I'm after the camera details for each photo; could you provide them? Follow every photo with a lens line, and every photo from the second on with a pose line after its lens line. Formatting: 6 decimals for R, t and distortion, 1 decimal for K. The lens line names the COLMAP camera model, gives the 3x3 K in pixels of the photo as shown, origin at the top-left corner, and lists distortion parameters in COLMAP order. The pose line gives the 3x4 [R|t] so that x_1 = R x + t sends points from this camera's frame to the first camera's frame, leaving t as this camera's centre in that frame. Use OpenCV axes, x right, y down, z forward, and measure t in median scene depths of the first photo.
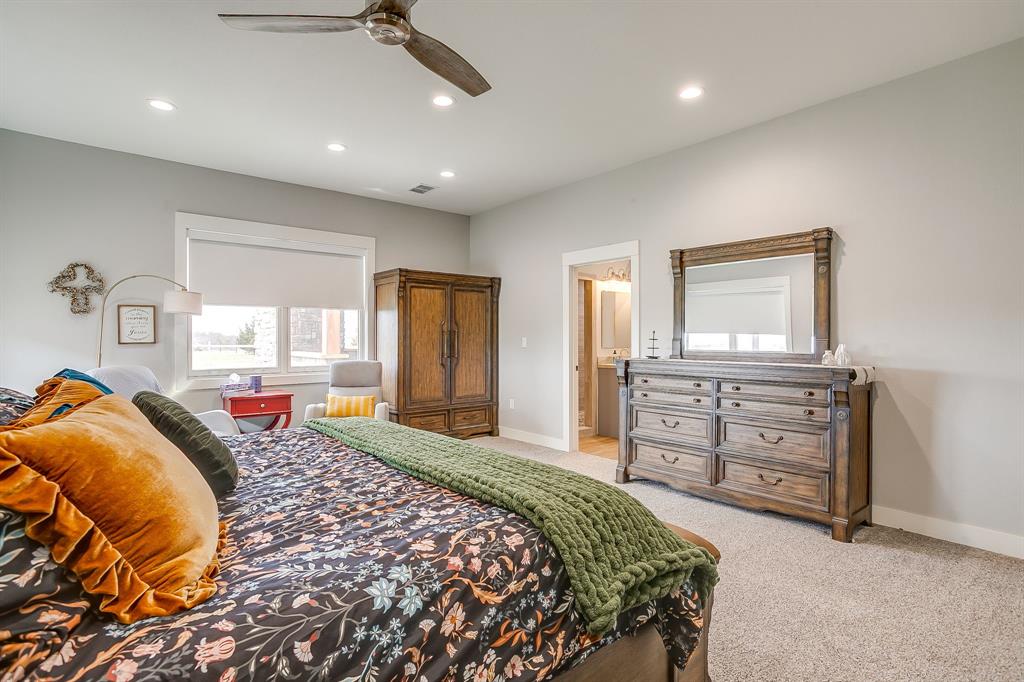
lens RADIAL K [[497.8, 0, 515.1], [0, 497.8, 338.7], [0, 0, 1]] dist [-0.034920, 0.020149]
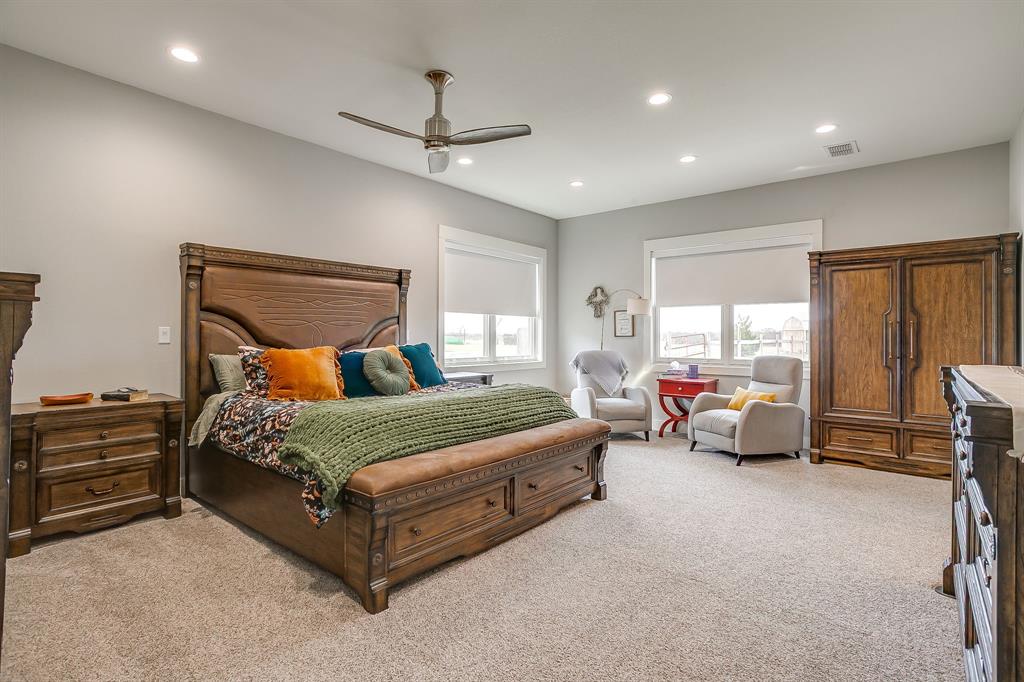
lens RADIAL K [[497.8, 0, 515.3], [0, 497.8, 336.8], [0, 0, 1]] dist [-0.034920, 0.020149]
pose [[0.196794, 0.001908, -0.980443, 0.526463], [-0.006851, 0.999976, 0.000570, 0.009848], [0.980421, 0.006605, 0.196802, 0.331786]]
